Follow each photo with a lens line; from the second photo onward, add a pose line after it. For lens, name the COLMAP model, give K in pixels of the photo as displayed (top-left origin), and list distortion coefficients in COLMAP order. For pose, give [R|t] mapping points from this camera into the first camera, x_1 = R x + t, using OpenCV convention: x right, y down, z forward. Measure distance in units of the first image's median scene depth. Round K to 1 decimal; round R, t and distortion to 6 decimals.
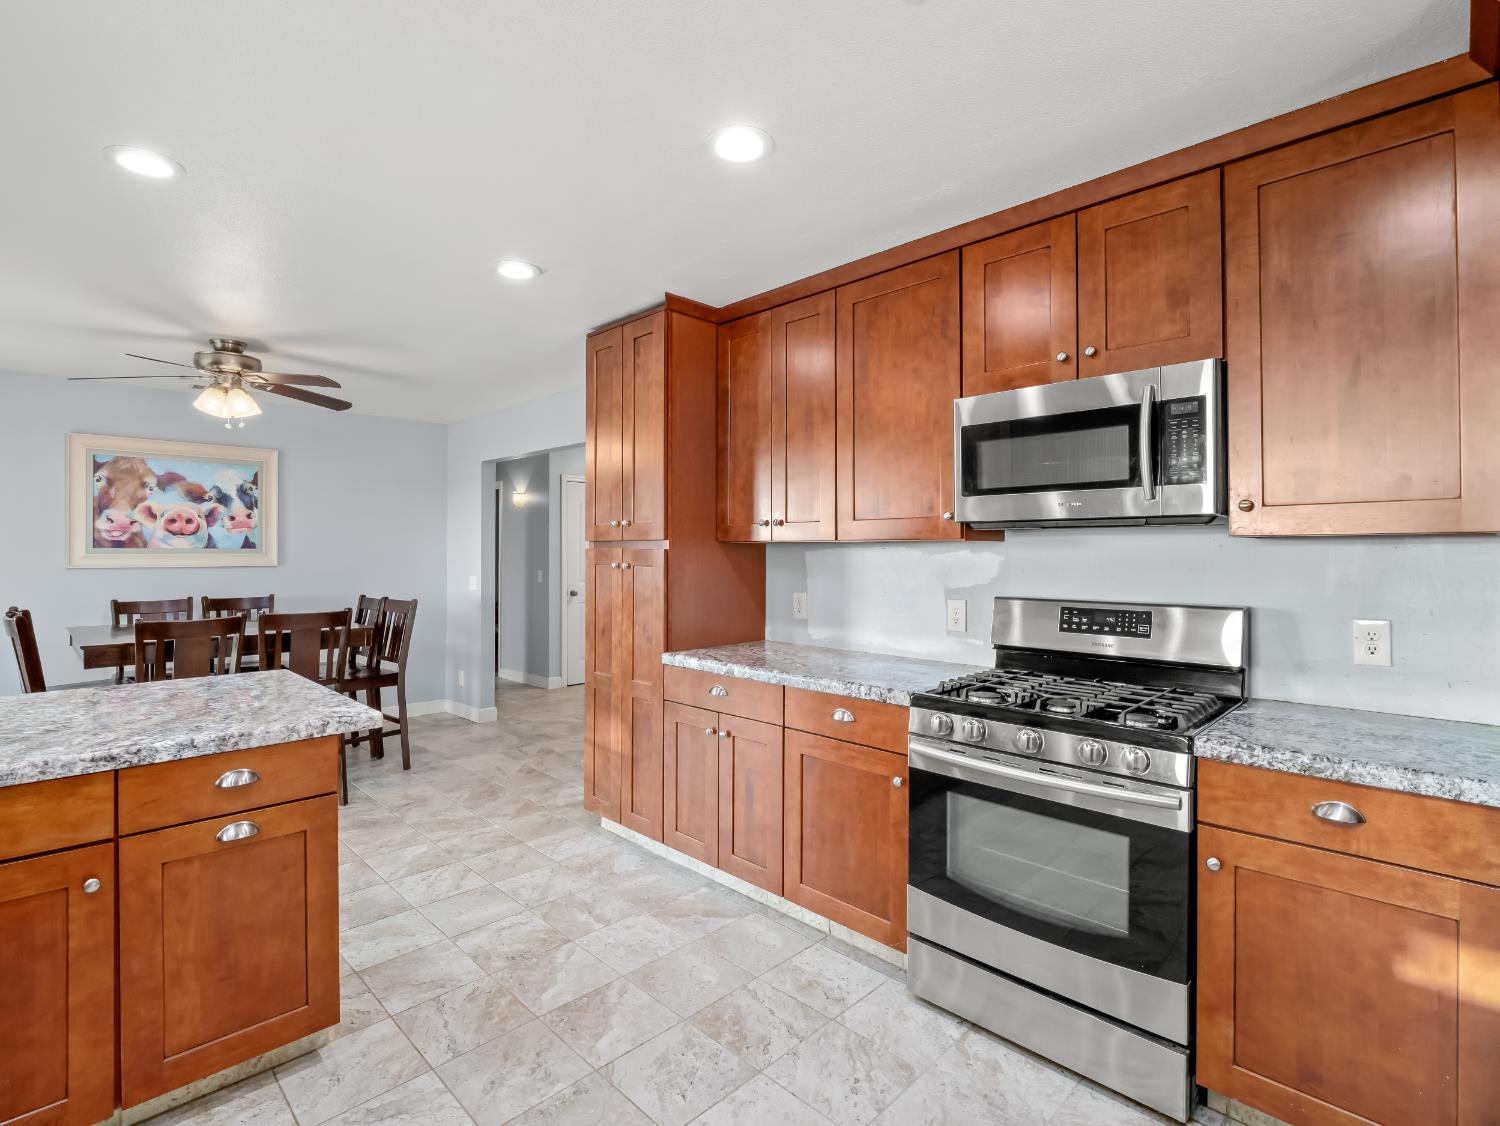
lens RADIAL K [[728.6, 0, 753.4], [0, 728.6, 546.2], [0, 0, 1]] dist [-0.013188, -0.003967]
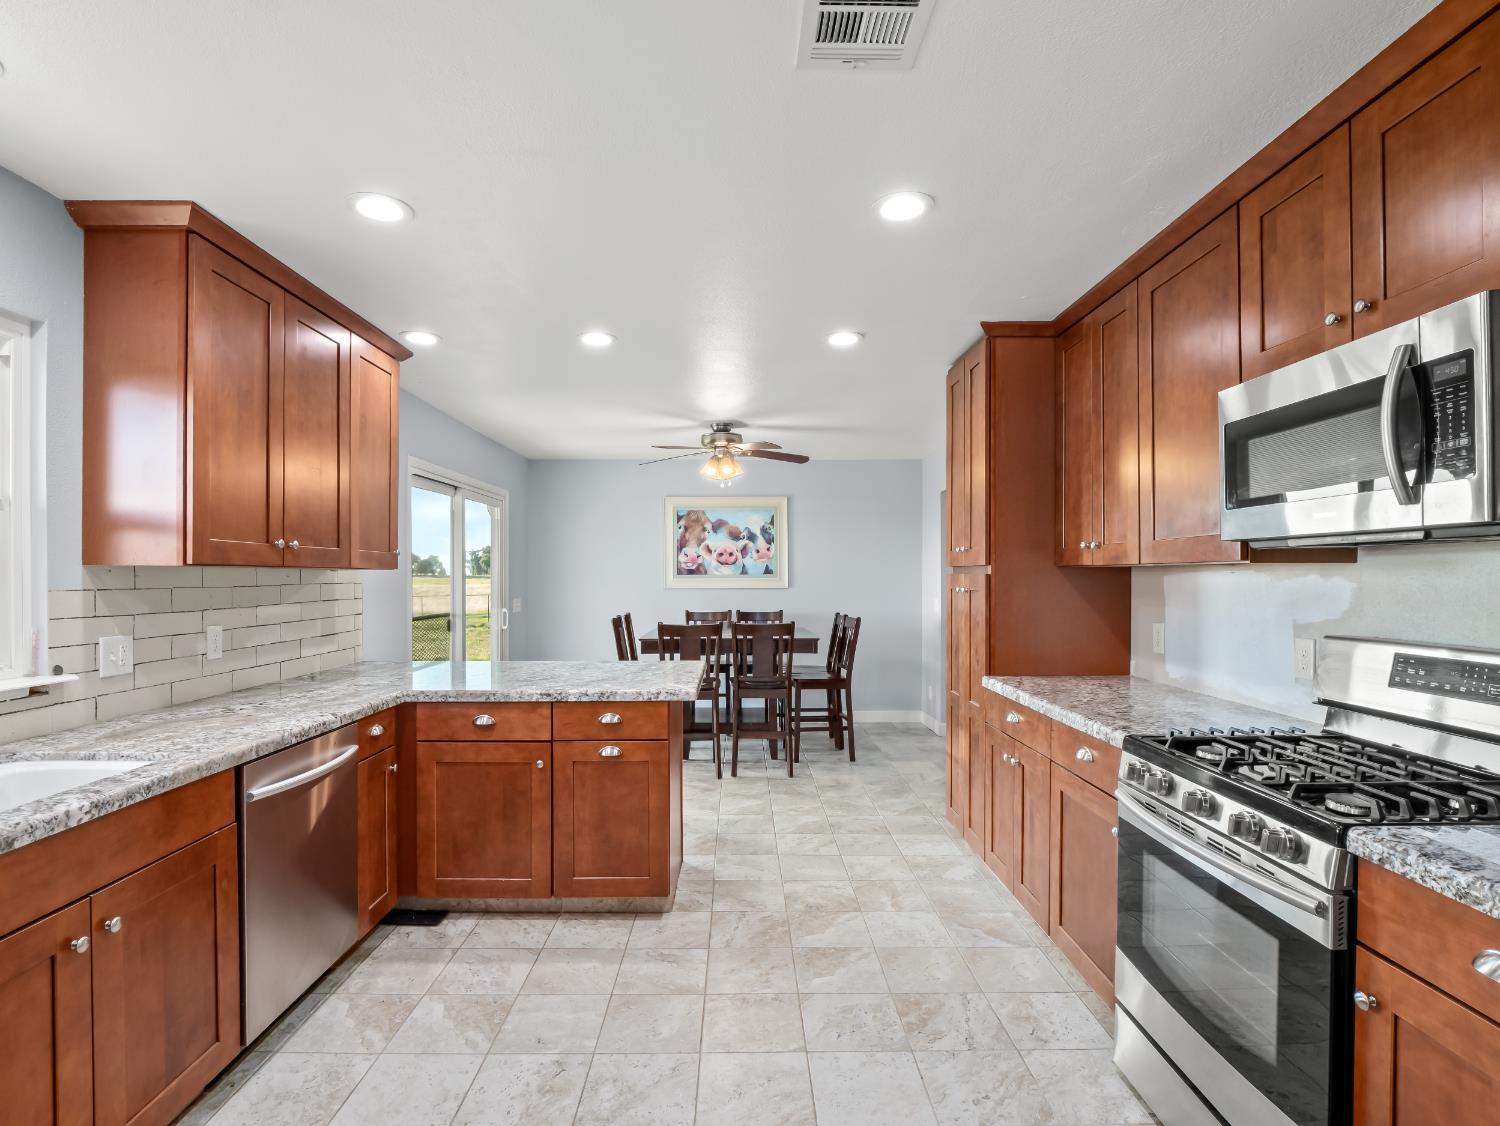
lens RADIAL K [[762.5, 0, 744.8], [0, 762.5, 574.4], [0, 0, 1]] dist [-0.005721, -0.004106]
pose [[0.706812, -0.004430, -0.707388, 0.416964], [0.009435, 0.999950, 0.003166, -0.002579], [0.707339, -0.008912, 0.706819, 0.005939]]
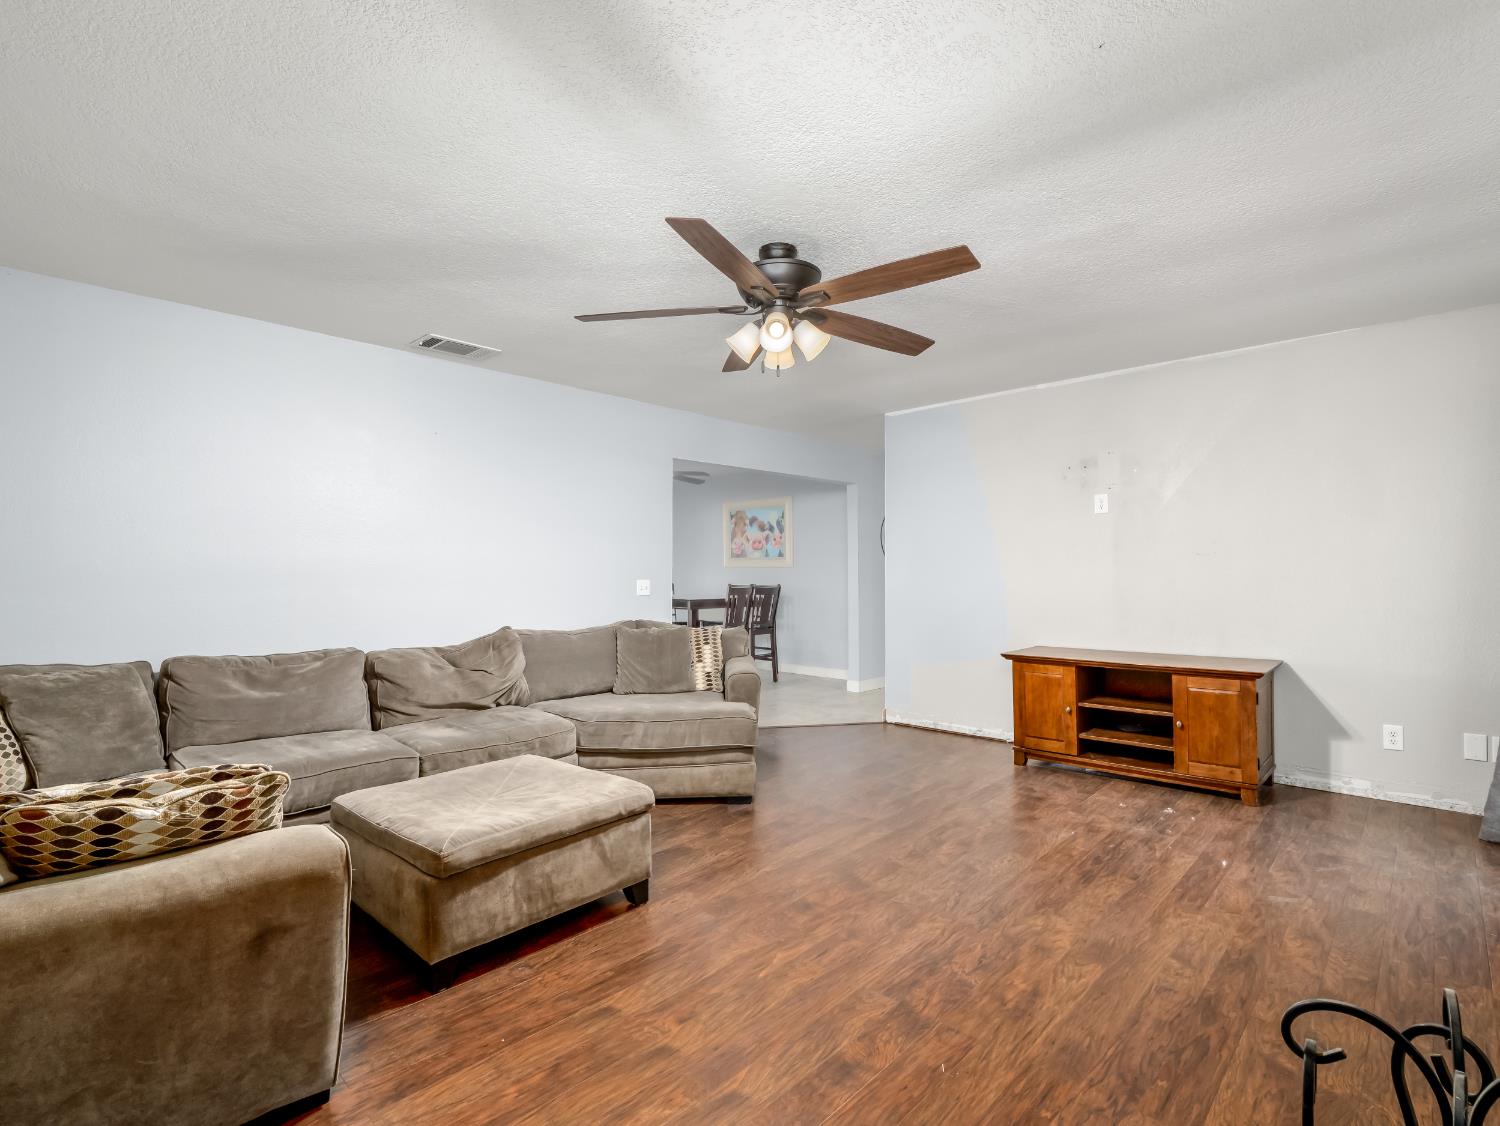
lens RADIAL K [[728.6, 0, 753.9], [0, 728.6, 565.1], [0, 0, 1]] dist [-0.013188, -0.003967]
pose [[0.015775, -0.017756, -0.999718, 1.750992], [0.008973, 0.999805, -0.017616, 0.091818], [0.999835, -0.008692, 0.015931, 1.585358]]
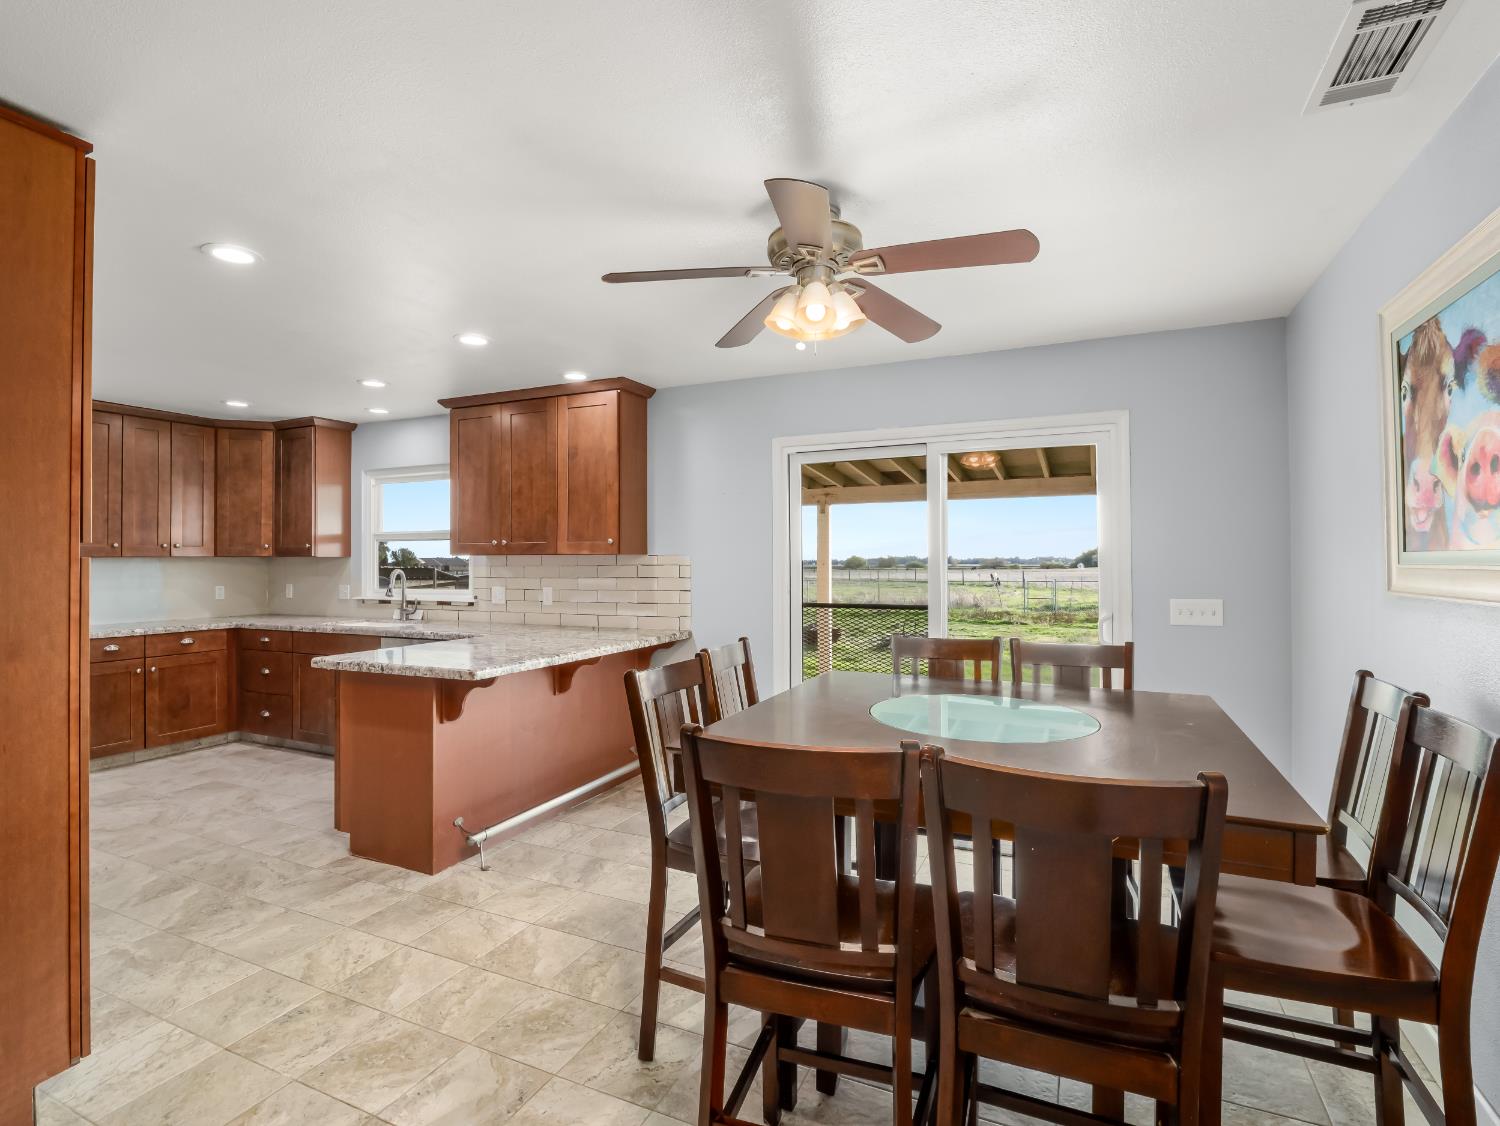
lens RADIAL K [[728.6, 0, 752.4], [0, 728.6, 549.9], [0, 0, 1]] dist [-0.013188, -0.003967]
pose [[-0.938759, -0.004160, -0.344549, -0.596551], [0.004711, 0.999679, -0.024907, 0.016990], [0.344542, -0.025005, -0.938438, 1.963817]]
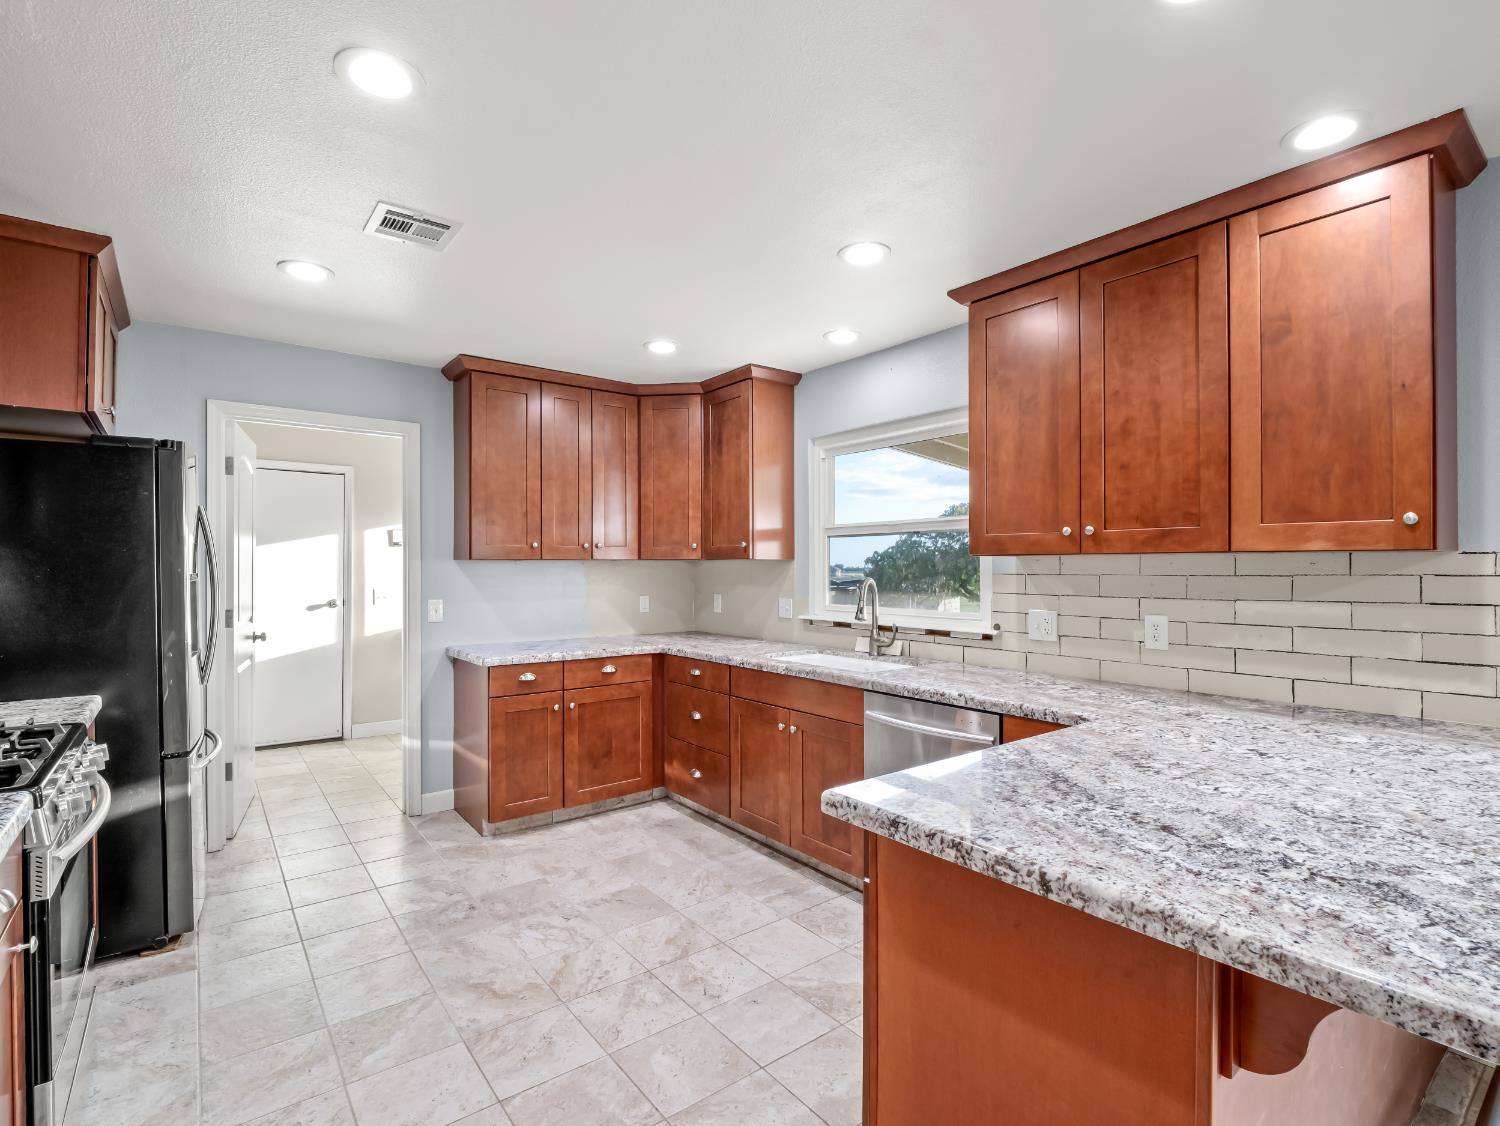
lens RADIAL K [[728.6, 0, 752.2], [0, 728.6, 558.0], [0, 0, 1]] dist [-0.013188, -0.003967]
pose [[-0.990691, -0.000476, 0.136131, -0.363208], [-0.003568, 0.999741, -0.022475, 0.010829], [-0.136085, -0.022751, -0.990436, 1.157789]]
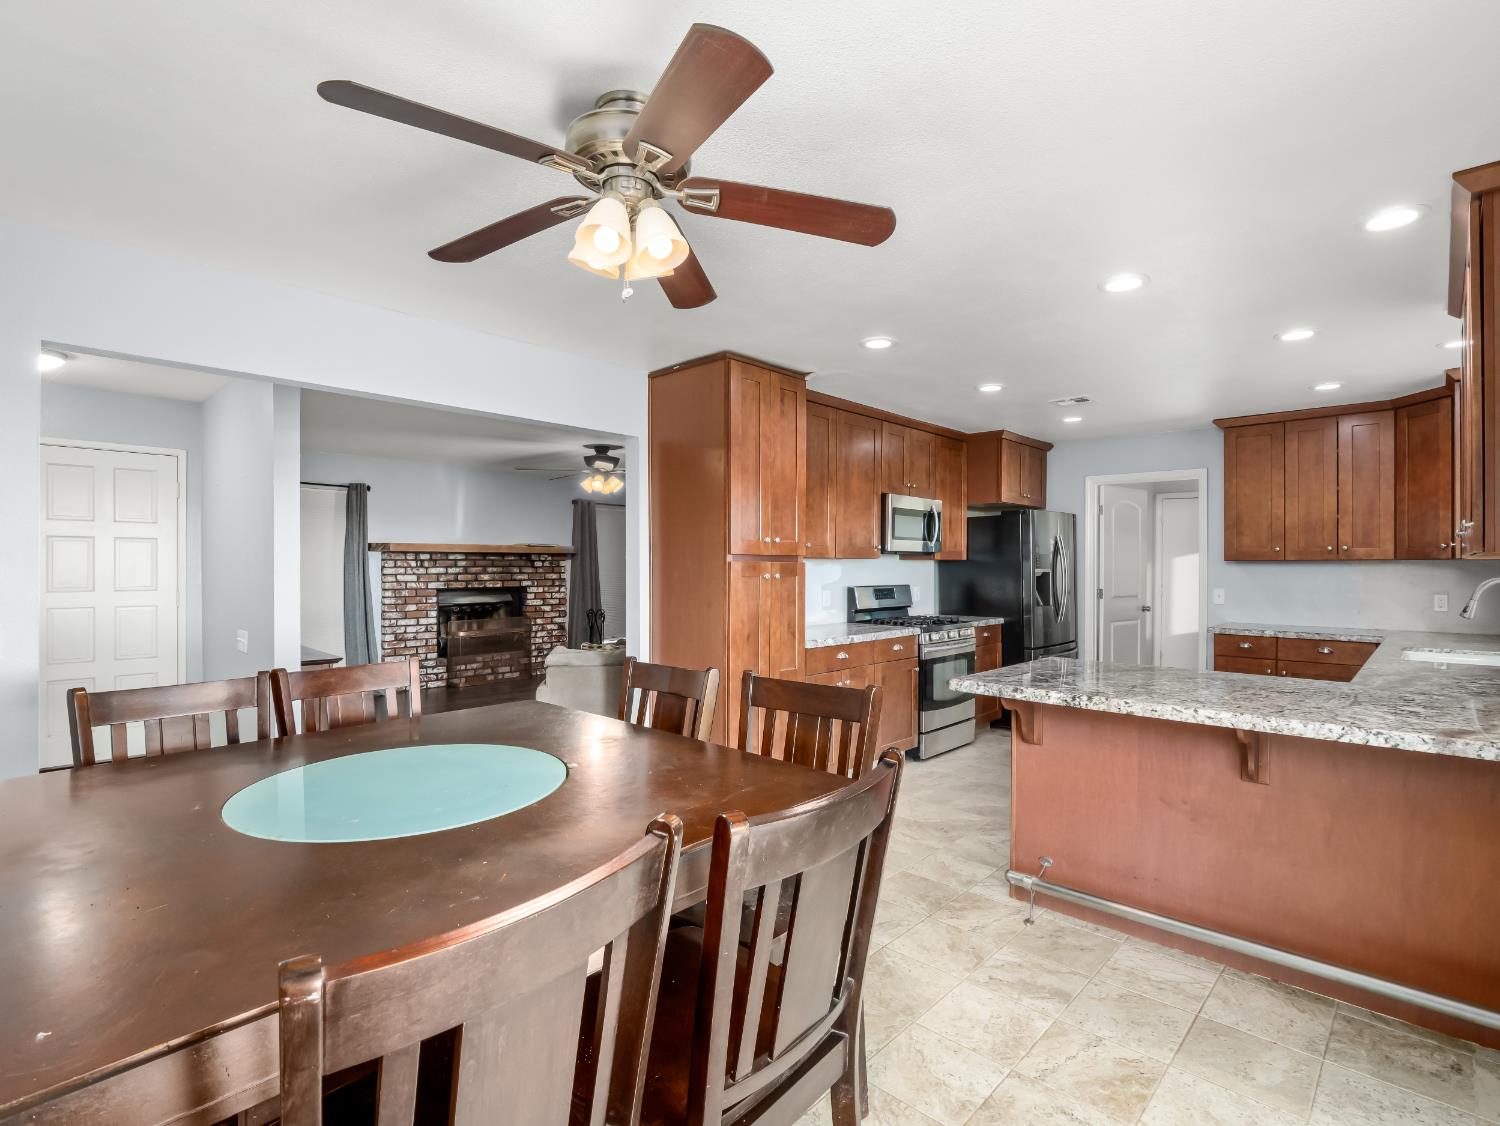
lens RADIAL K [[728.6, 0, 748.1], [0, 728.6, 565.6], [0, 0, 1]] dist [-0.013188, -0.003967]
pose [[-0.015737, -0.003701, 0.999869, -1.517545], [-0.011993, 0.999922, 0.003513, 0.006560], [-0.999804, -0.011936, -0.015780, 1.182834]]
